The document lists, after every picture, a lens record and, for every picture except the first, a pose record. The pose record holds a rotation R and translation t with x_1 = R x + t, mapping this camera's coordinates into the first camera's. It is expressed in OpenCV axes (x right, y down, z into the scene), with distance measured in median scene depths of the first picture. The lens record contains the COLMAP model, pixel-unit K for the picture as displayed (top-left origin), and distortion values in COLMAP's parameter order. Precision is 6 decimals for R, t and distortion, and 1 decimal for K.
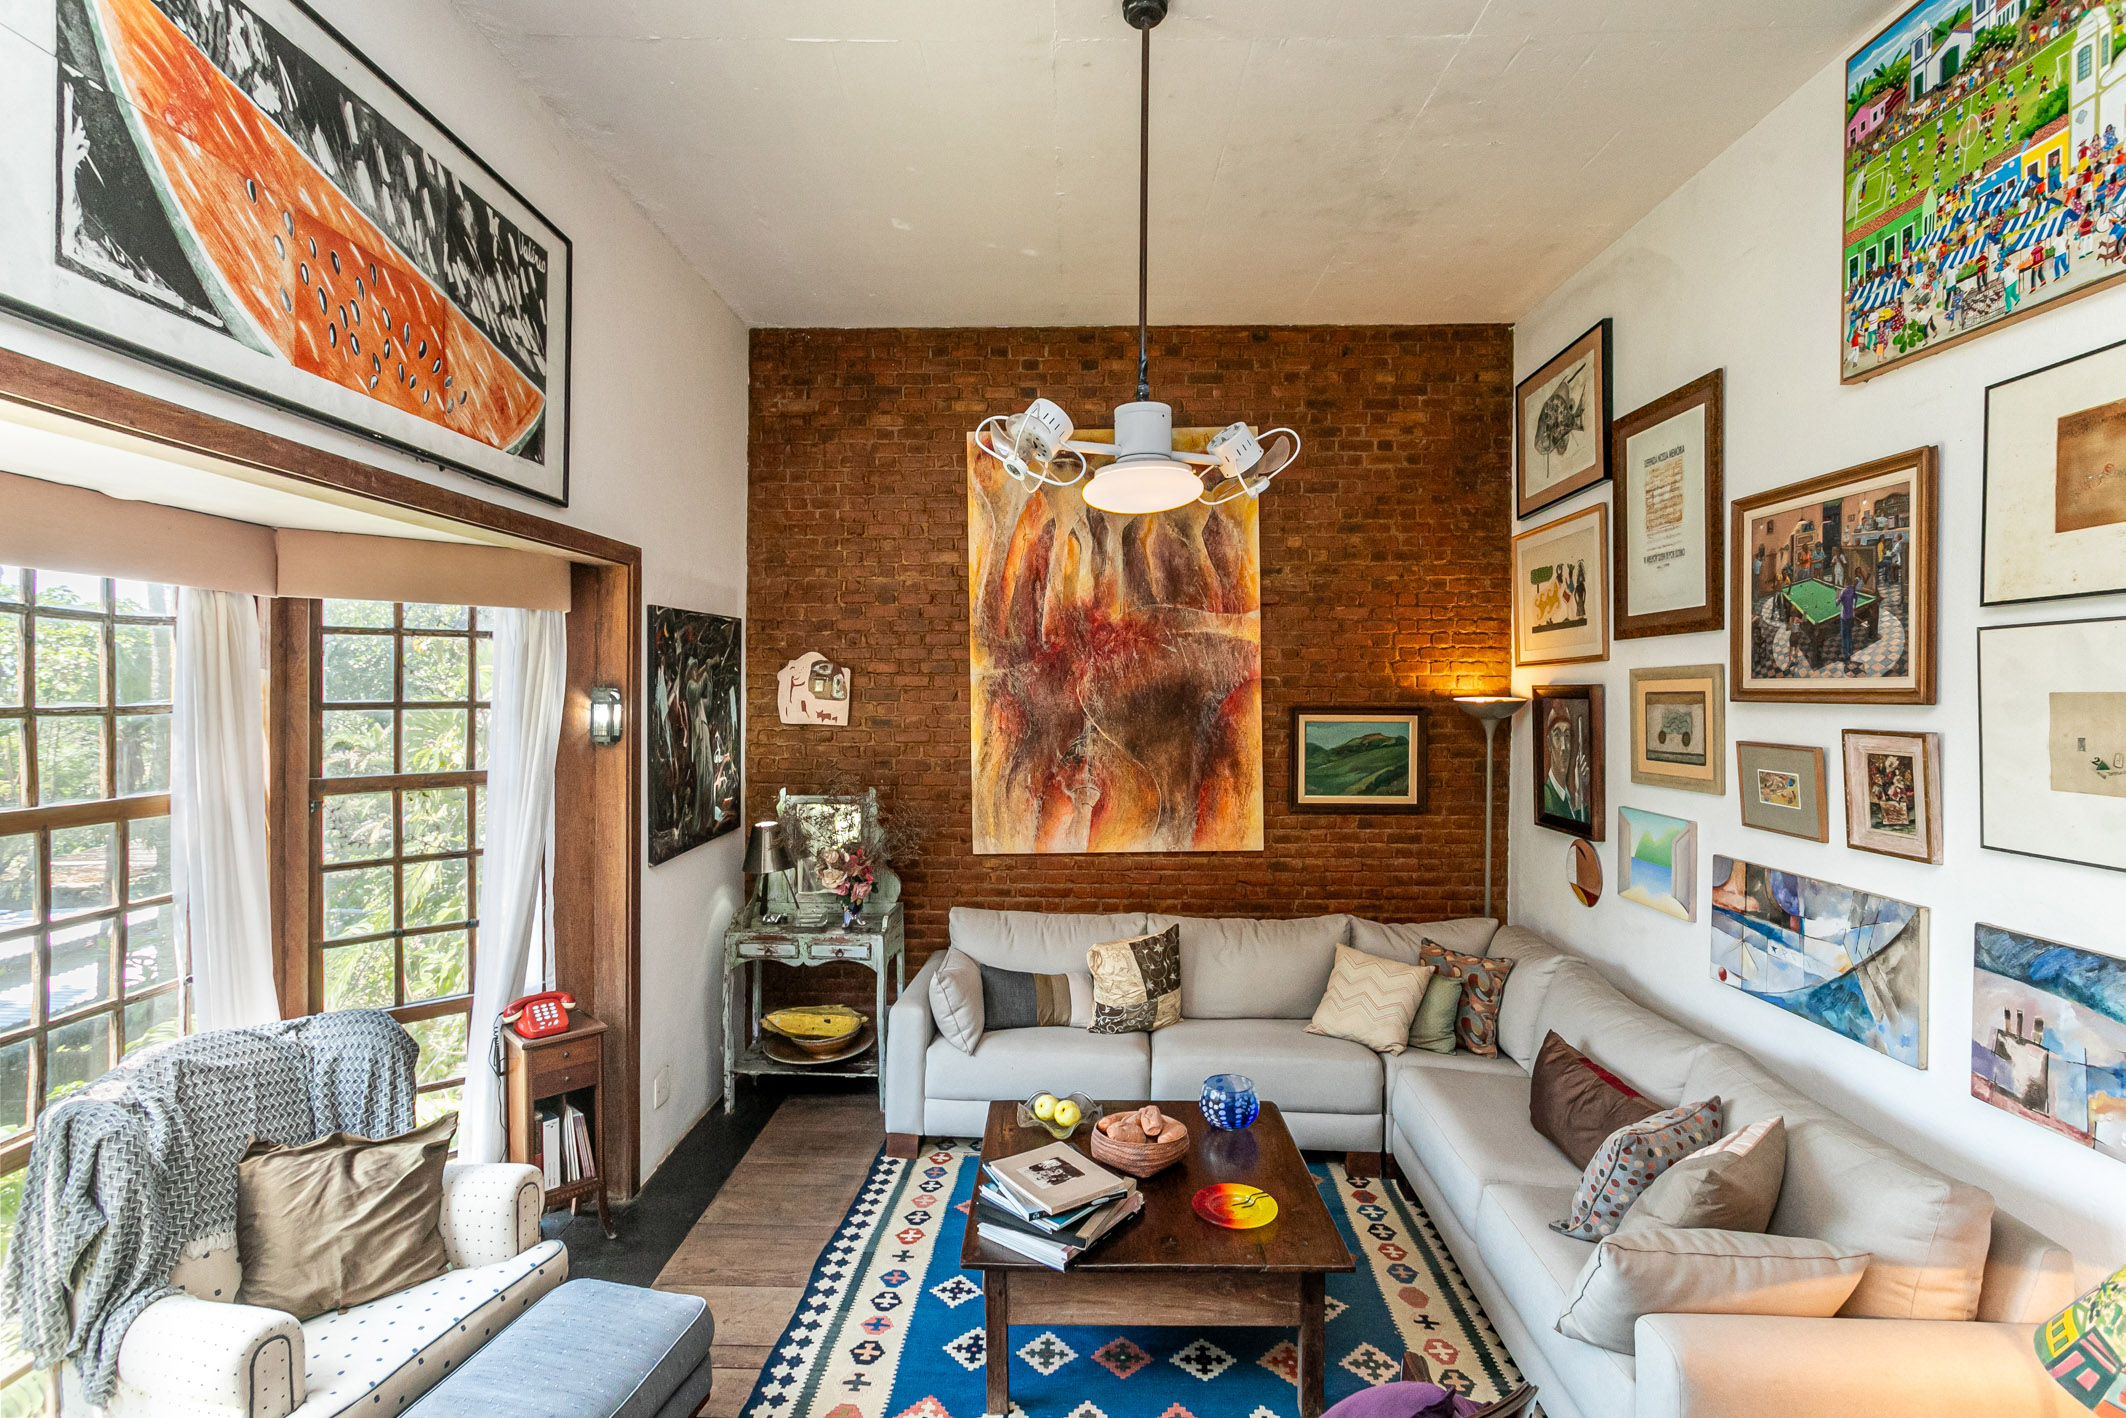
lens RADIAL K [[1000.2, 0, 1071.7], [0, 1000.2, 698.9], [0, 0, 1]] dist [-0.002112, 0.001185]
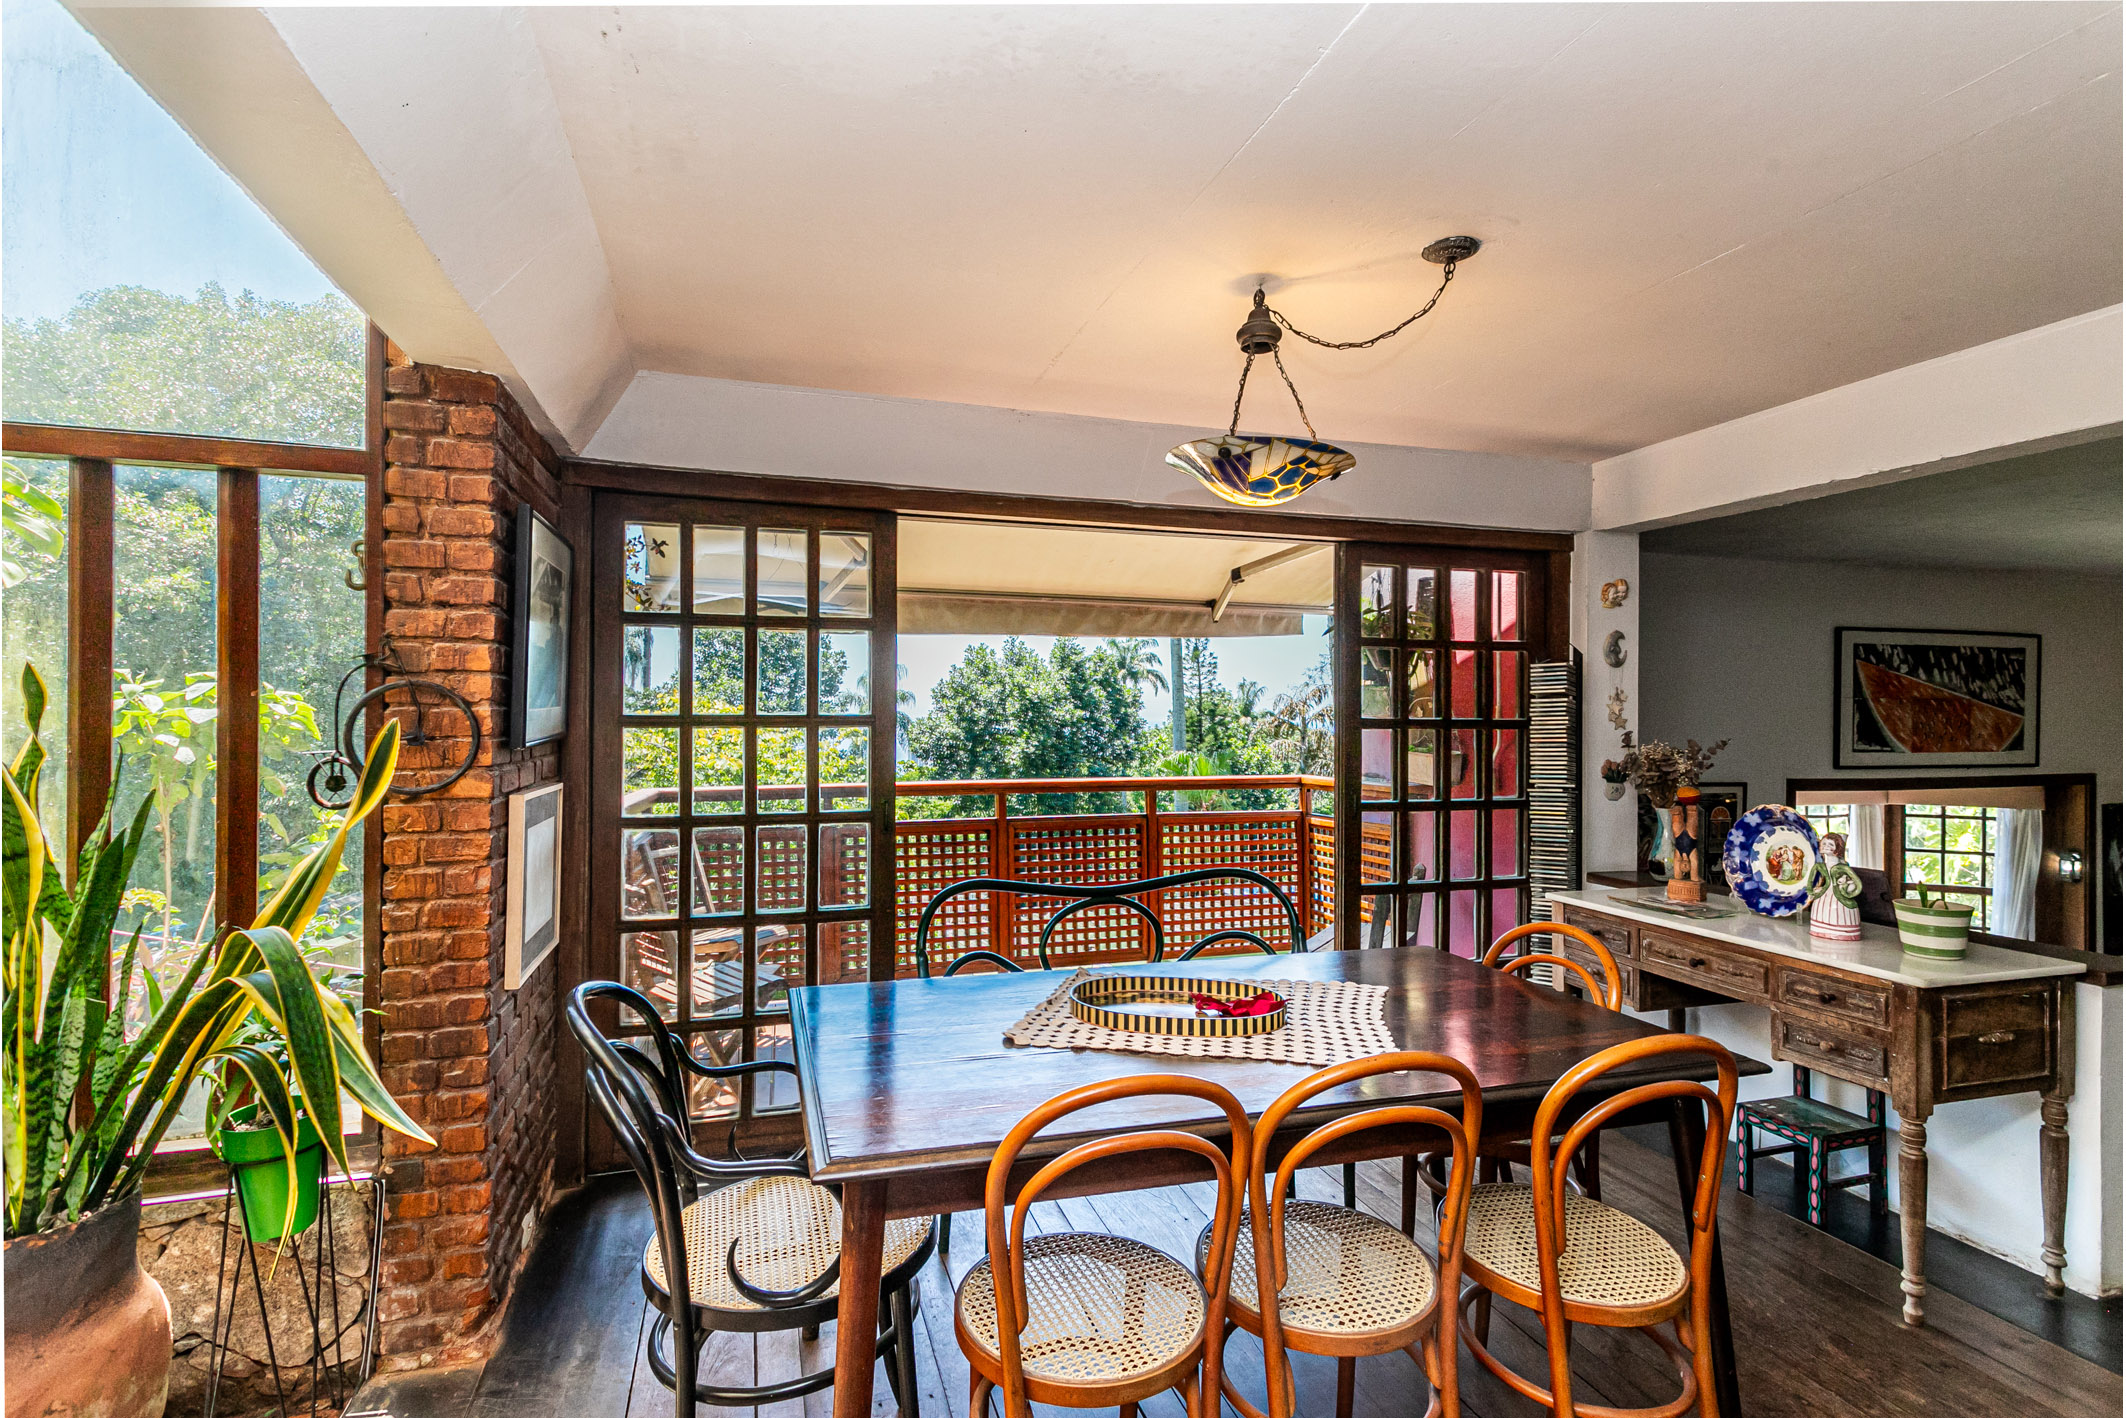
lens RADIAL K [[1029.4, 0, 1051.8], [0, 1029.4, 708.5], [0, 0, 1]] dist [0.001618, 0.000203]
pose [[0.283034, -0.009609, -0.959062, 0.702774], [-0.008270, 0.999888, -0.012458, -0.201811], [0.959074, 0.011458, 0.282923, -1.135955]]
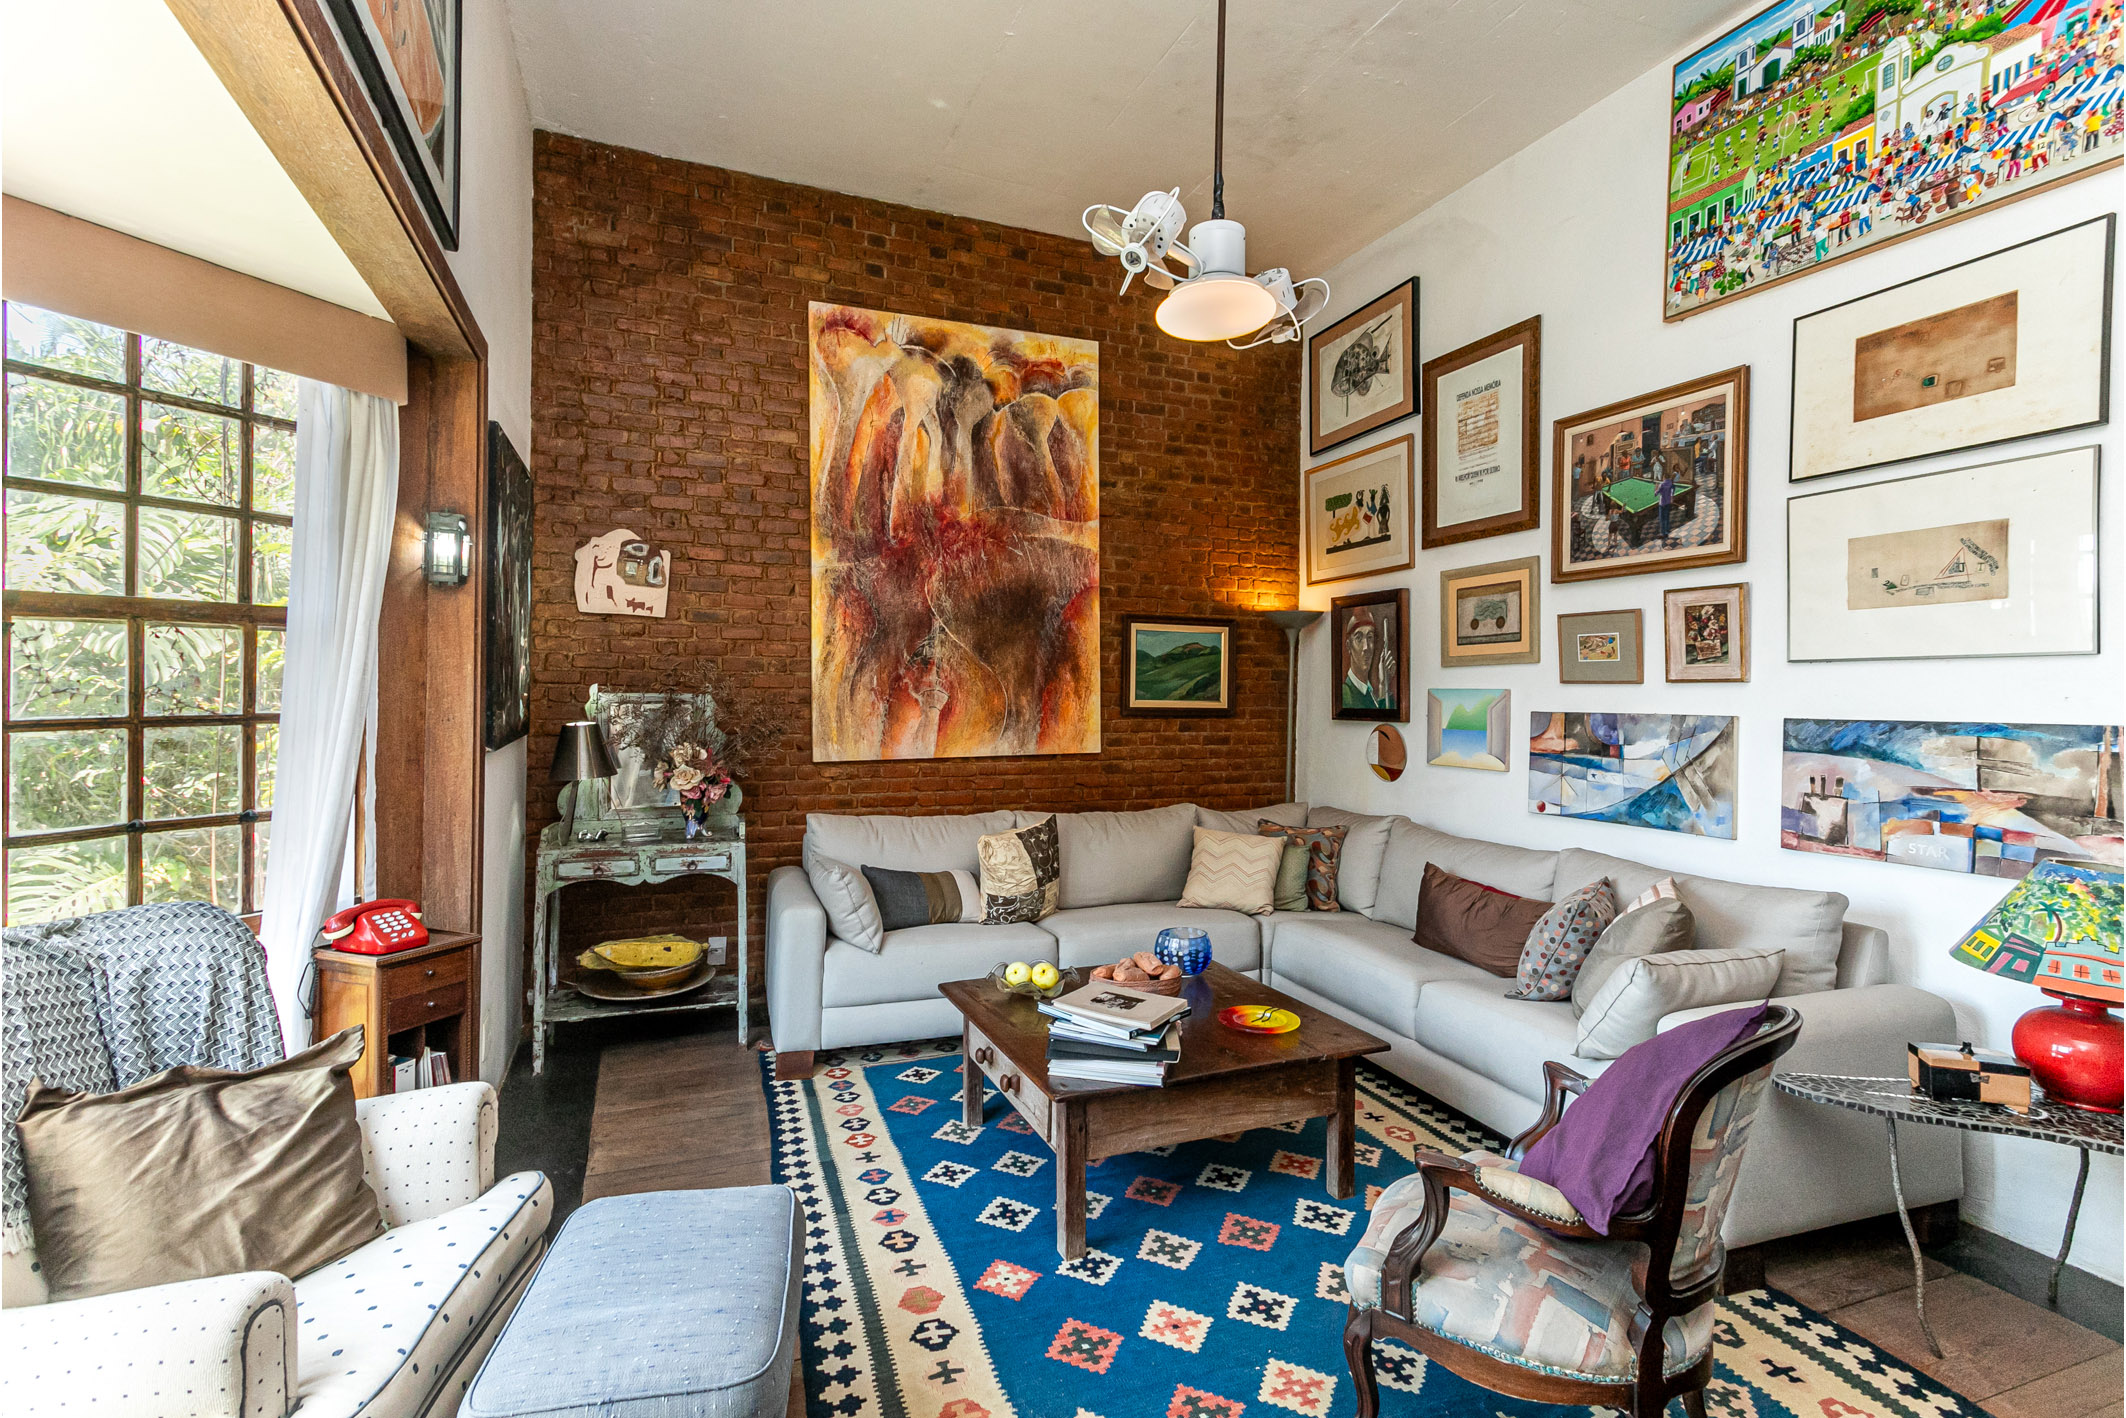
lens RADIAL K [[994.9, 0, 1065.2], [0, 994.9, 698.0], [0, 0, 1]] dist [0.019509, 0.006247]
pose [[0.918170, 0.006311, 0.396137, -0.289505], [-0.004544, 0.999975, -0.005398, 0.116515], [-0.396161, 0.003157, 0.918176, 0.078800]]
